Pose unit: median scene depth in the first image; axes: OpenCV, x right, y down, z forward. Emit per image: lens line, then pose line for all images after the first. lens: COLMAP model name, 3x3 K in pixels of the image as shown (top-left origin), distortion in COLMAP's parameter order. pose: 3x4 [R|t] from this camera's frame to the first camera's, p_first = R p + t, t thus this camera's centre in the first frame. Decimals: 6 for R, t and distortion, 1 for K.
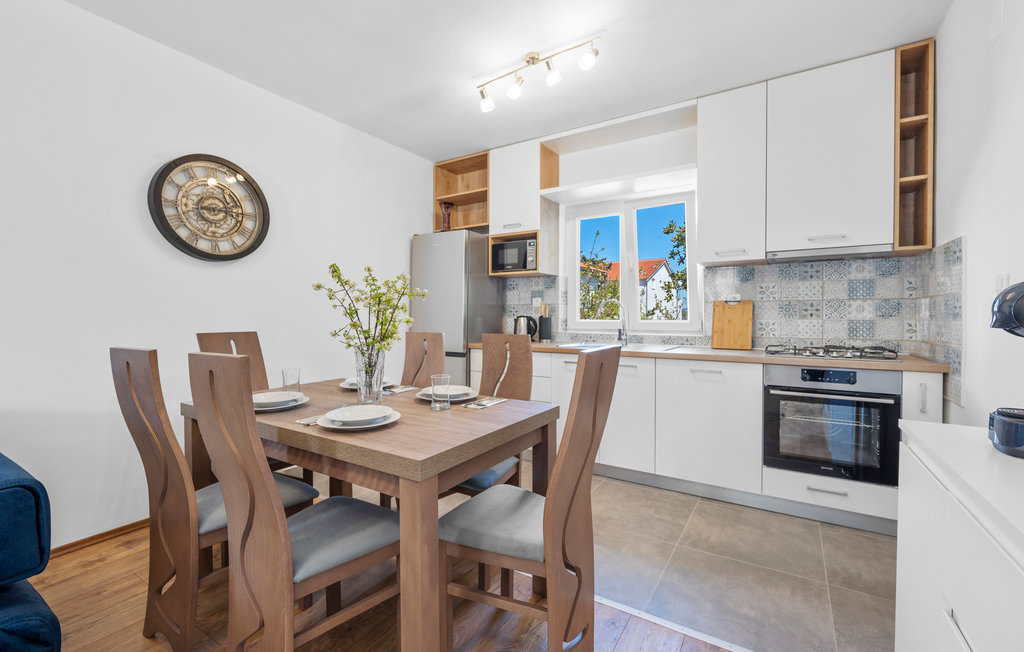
lens RADIAL K [[435.8, 0, 512.0], [0, 435.8, 326.0], [0, 0, 1]] dist [-0.001746, -0.000280]
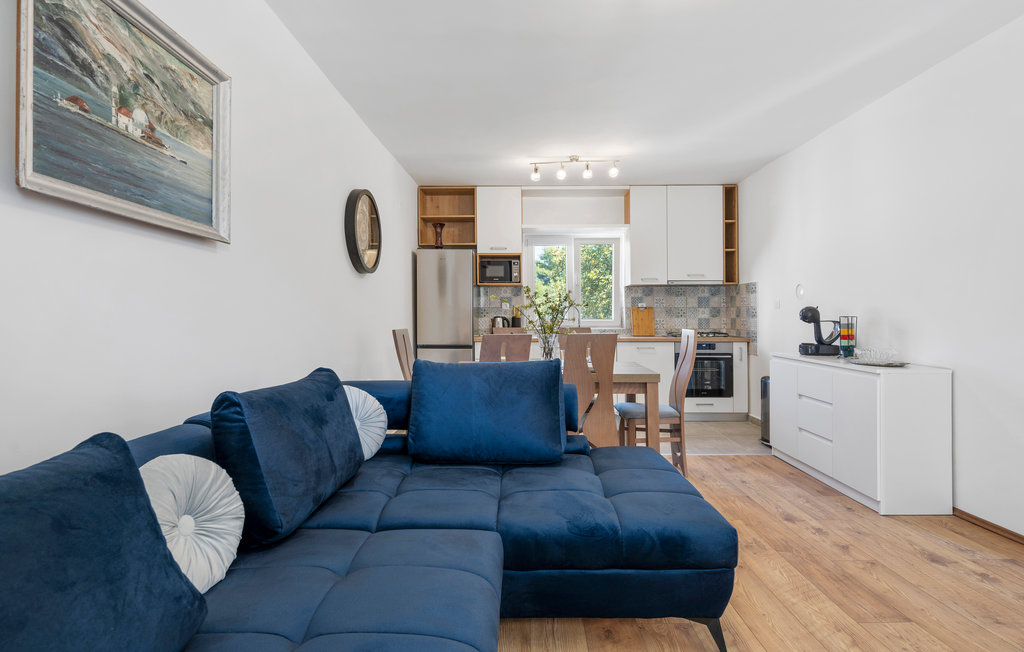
lens RADIAL K [[491.0, 0, 512.0], [0, 491.0, 326.0], [0, 0, 1]] dist [-0.001140, -0.001203]
pose [[0.859954, -0.012564, 0.510217, -1.061653], [0.013149, 0.999911, 0.002461, 0.003789], [-0.510202, 0.004593, 0.860042, -0.435760]]
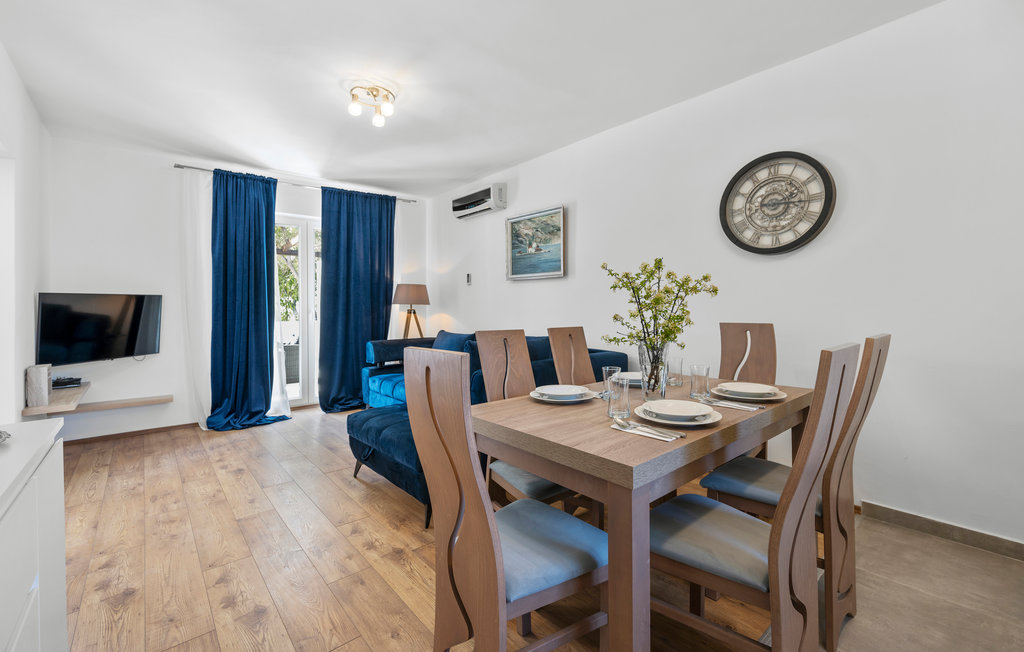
lens RADIAL K [[435.3, 0, 510.1], [0, 435.3, 300.6], [0, 0, 1]] dist [-0.074868, 0.000016]
pose [[-0.300175, -0.011150, -0.953819, 0.469970], [-0.004882, 0.999937, -0.010152, -0.025711], [0.953872, 0.001609, -0.300211, 0.717442]]
